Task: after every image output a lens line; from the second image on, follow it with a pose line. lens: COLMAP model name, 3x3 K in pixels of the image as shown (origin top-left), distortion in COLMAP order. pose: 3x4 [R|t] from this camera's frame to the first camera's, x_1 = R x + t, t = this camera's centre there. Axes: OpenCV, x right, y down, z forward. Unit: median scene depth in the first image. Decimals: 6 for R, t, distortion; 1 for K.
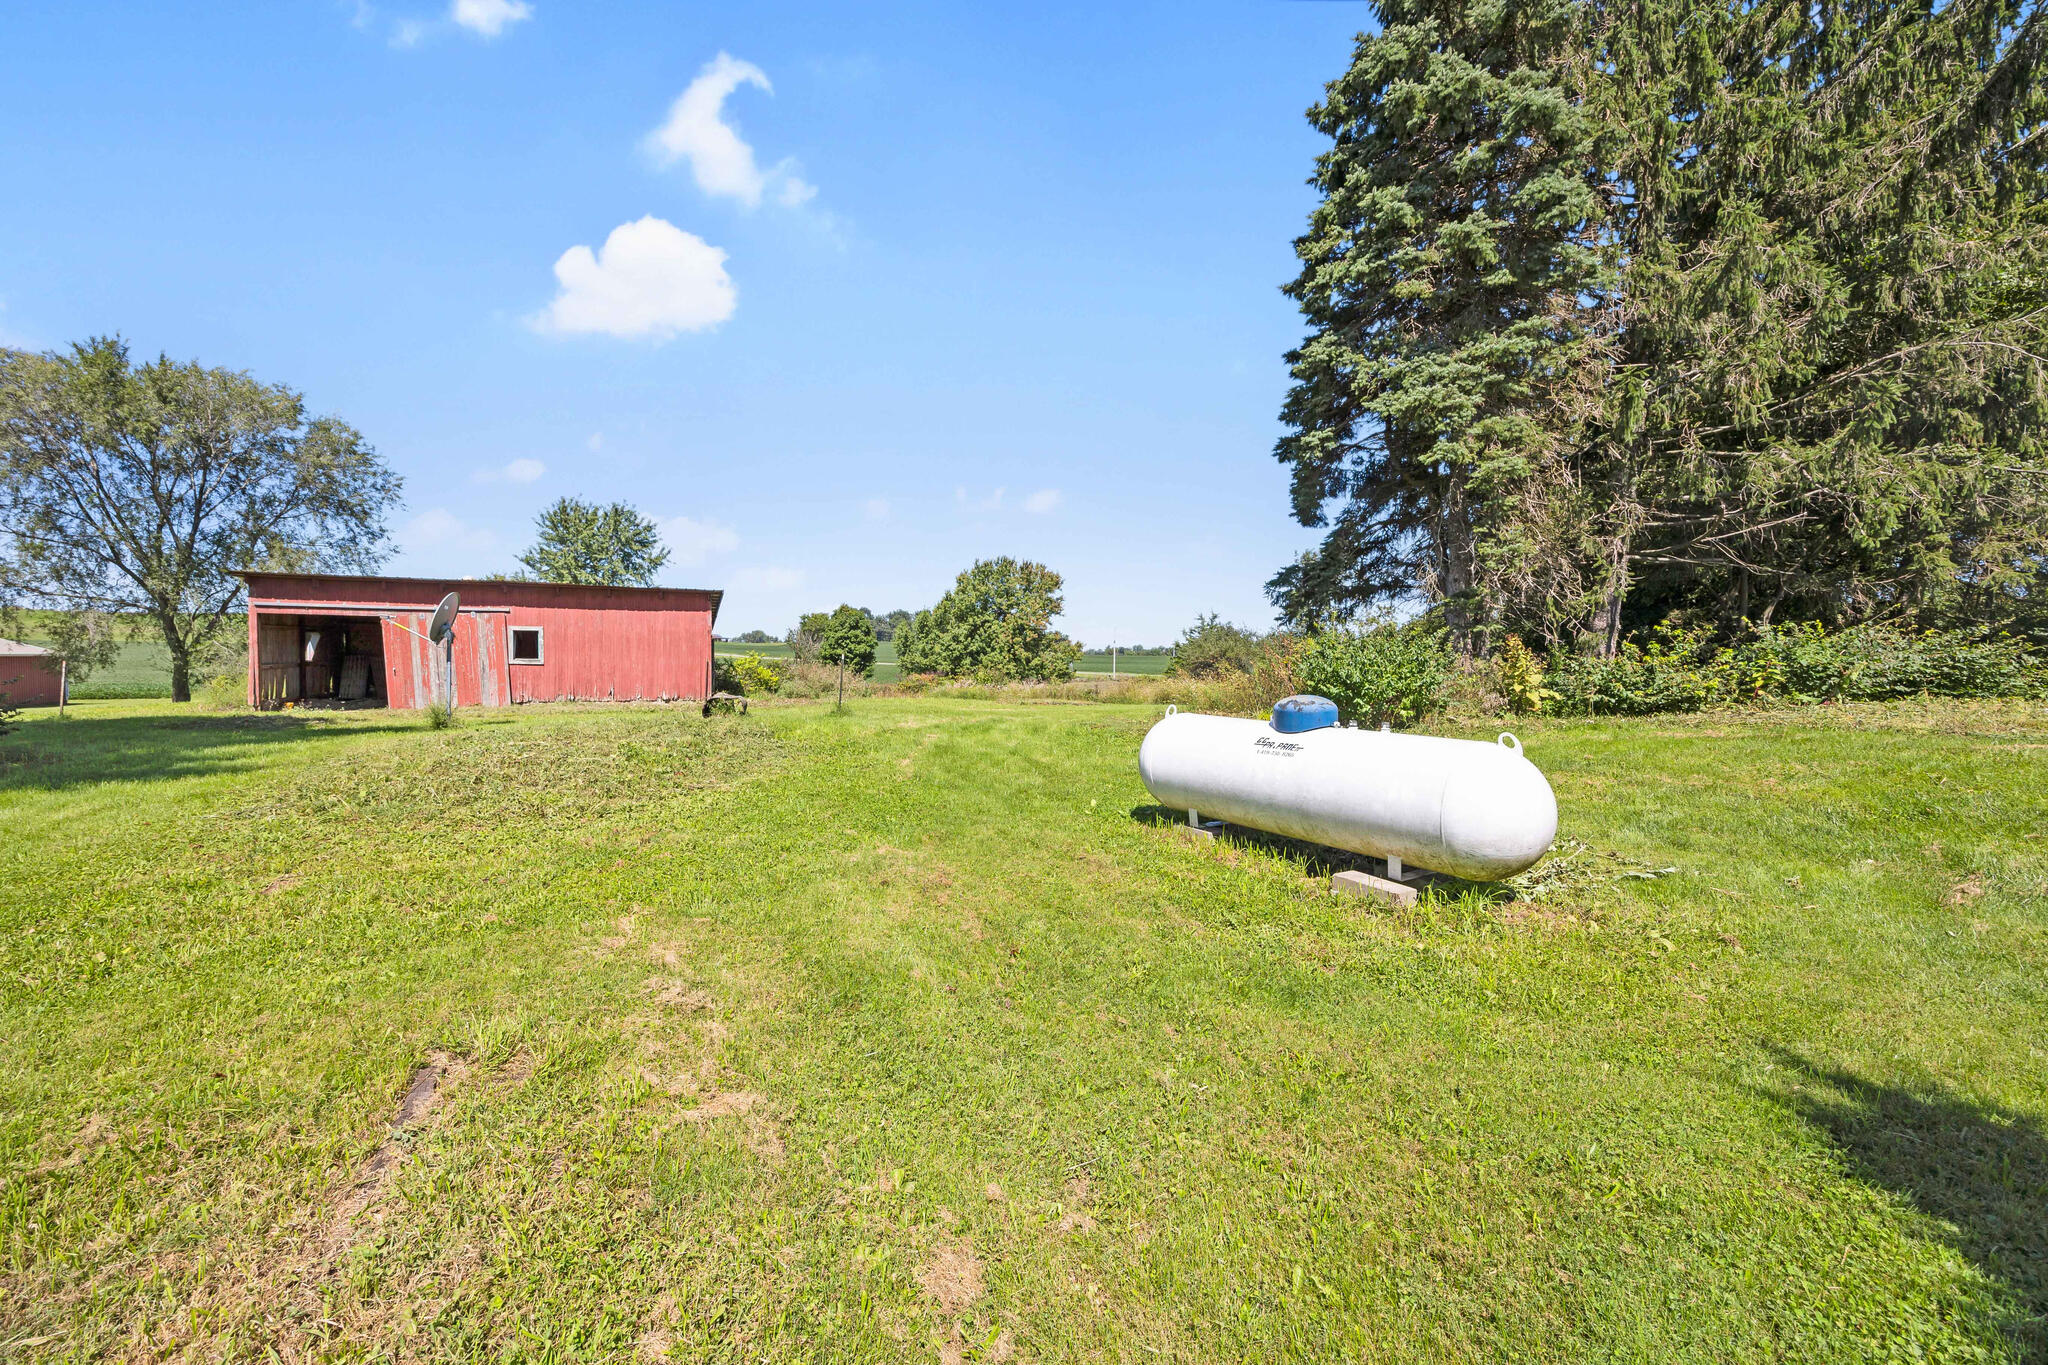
lens RADIAL K [[801.1, 0, 1038.7], [0, 801.1, 679.4], [0, 0, 1]] dist [-0.009490, -0.000598]
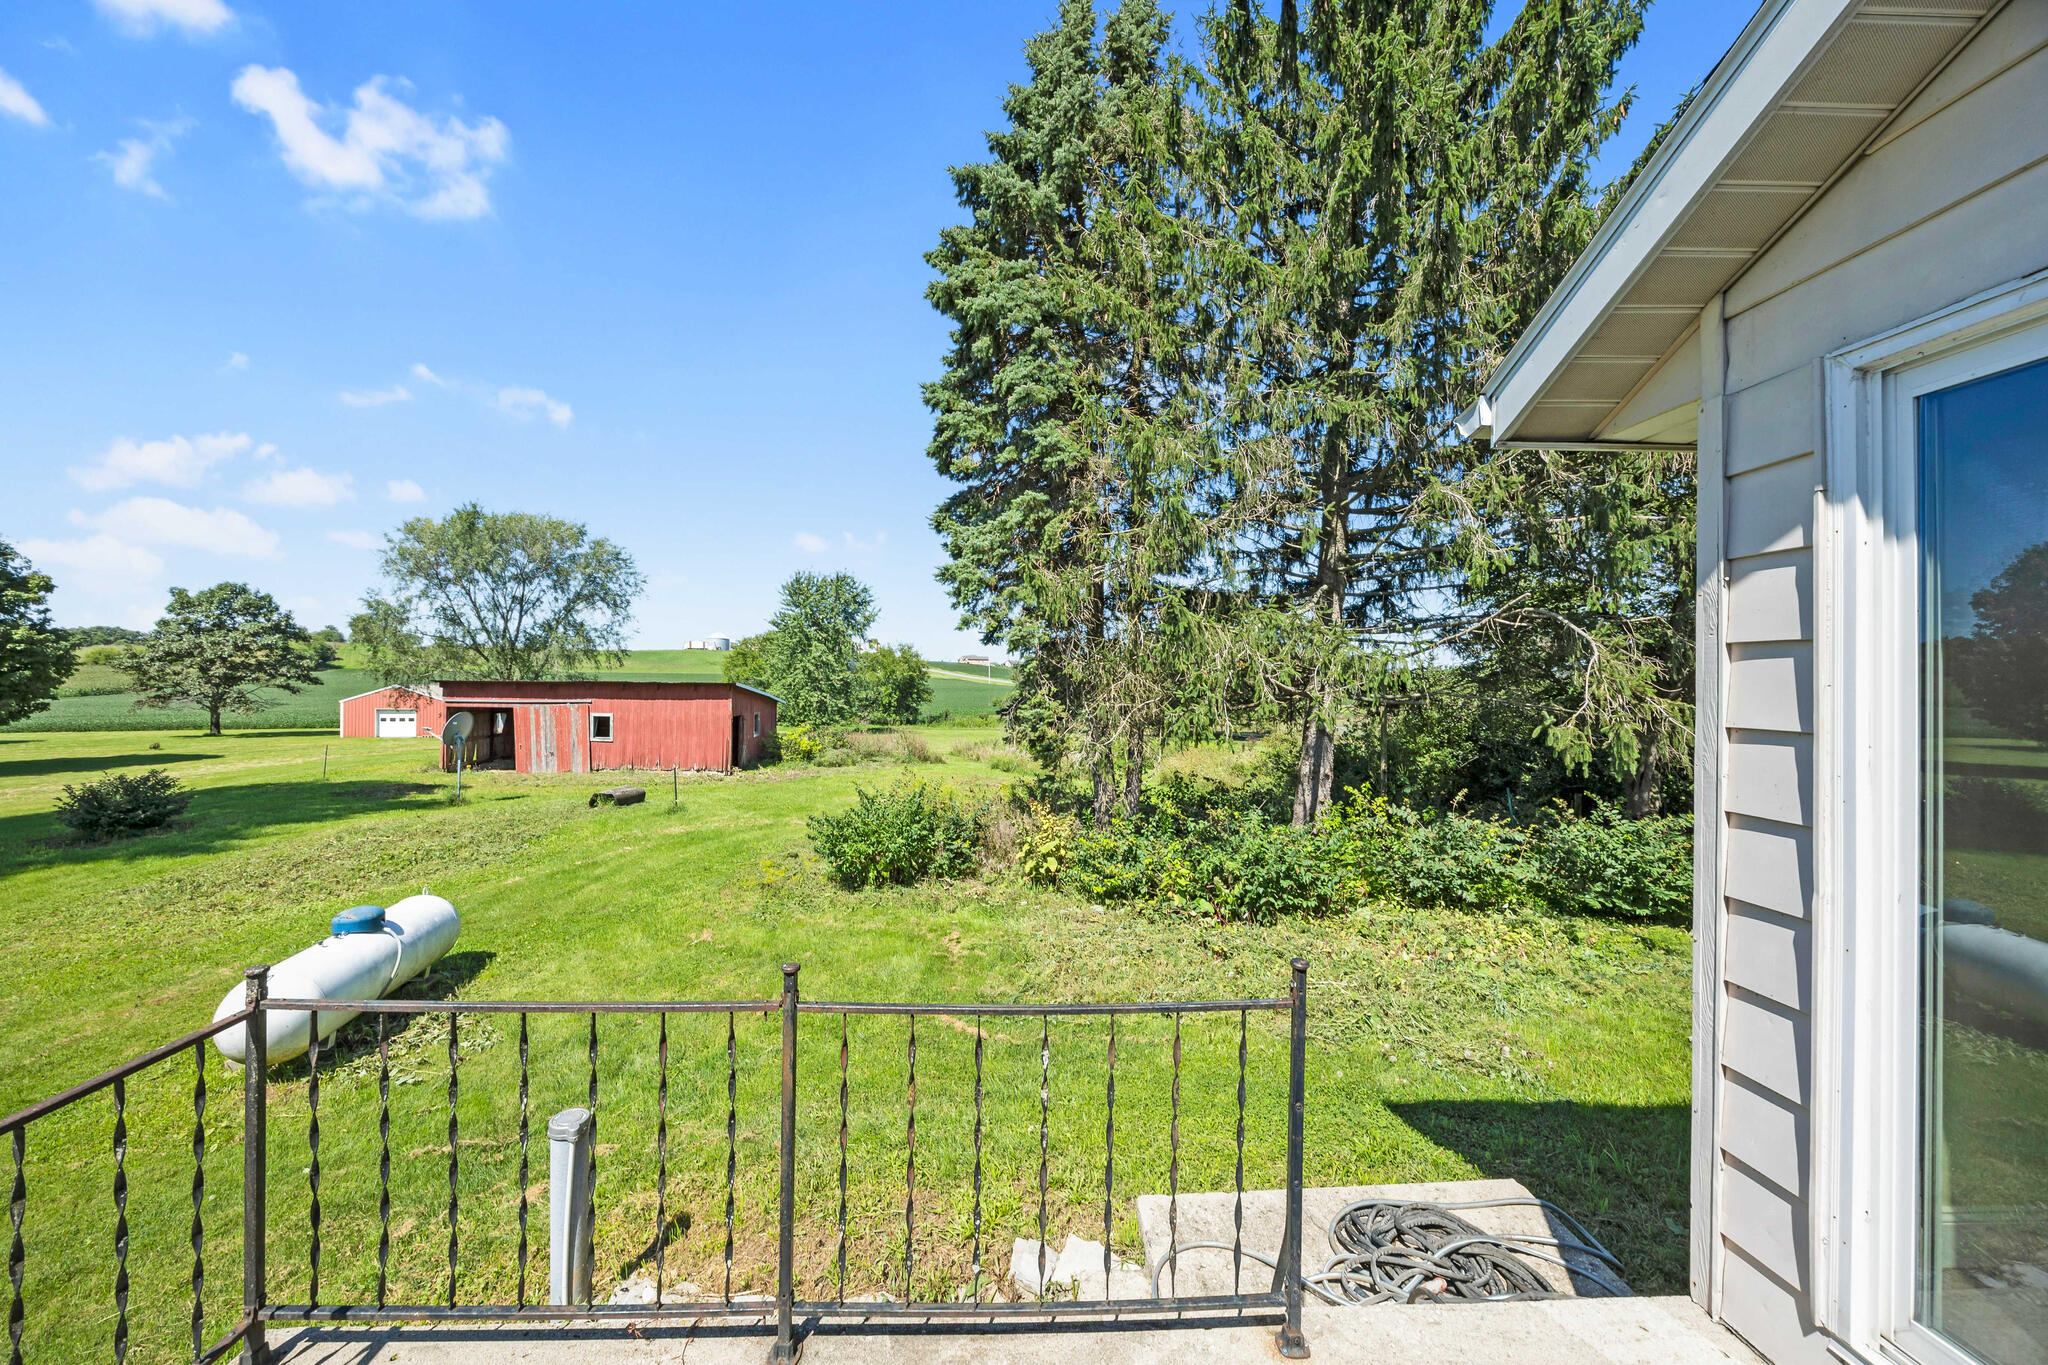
lens RADIAL K [[801.1, 0, 1018.9], [0, 801.1, 671.9], [0, 0, 1]] dist [-0.009490, -0.000598]
pose [[0.919247, -0.000080, -0.393681, 0.508792], [-0.013838, 0.999375, -0.032516, -0.096694], [0.393438, 0.035338, 0.918672, 0.030396]]
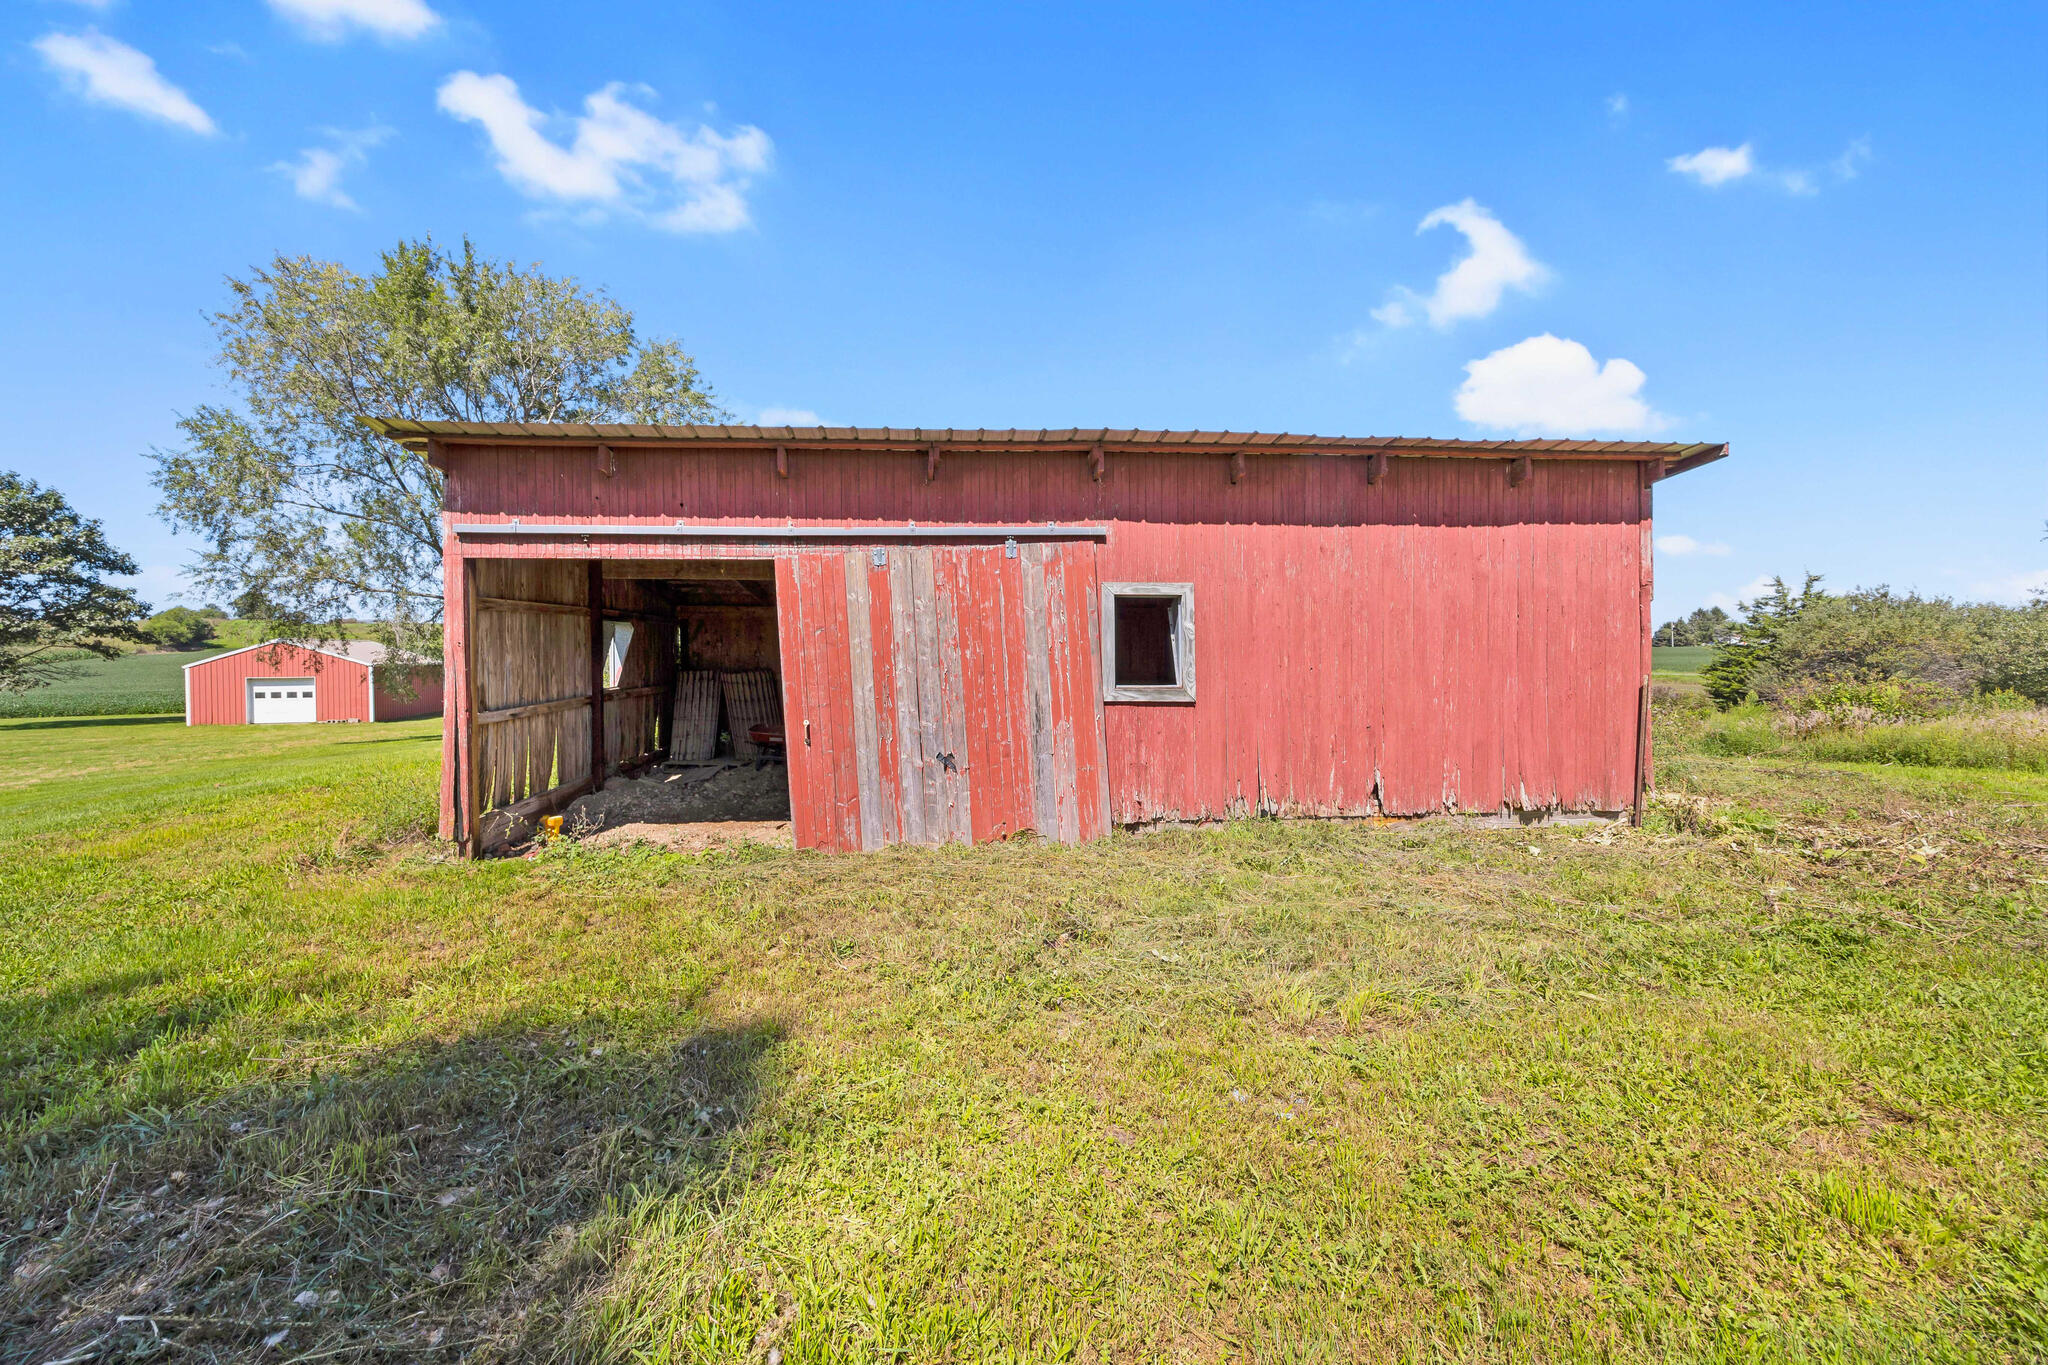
lens RADIAL K [[801.1, 0, 985.7], [0, 801.1, 657.8], [0, 0, 1]] dist [-0.009490, -0.000598]
pose [[0.938895, -0.012983, -0.343958, -0.560198], [0.006488, 0.999778, -0.020028, -0.029016], [0.344141, 0.016572, 0.938772, 0.640707]]
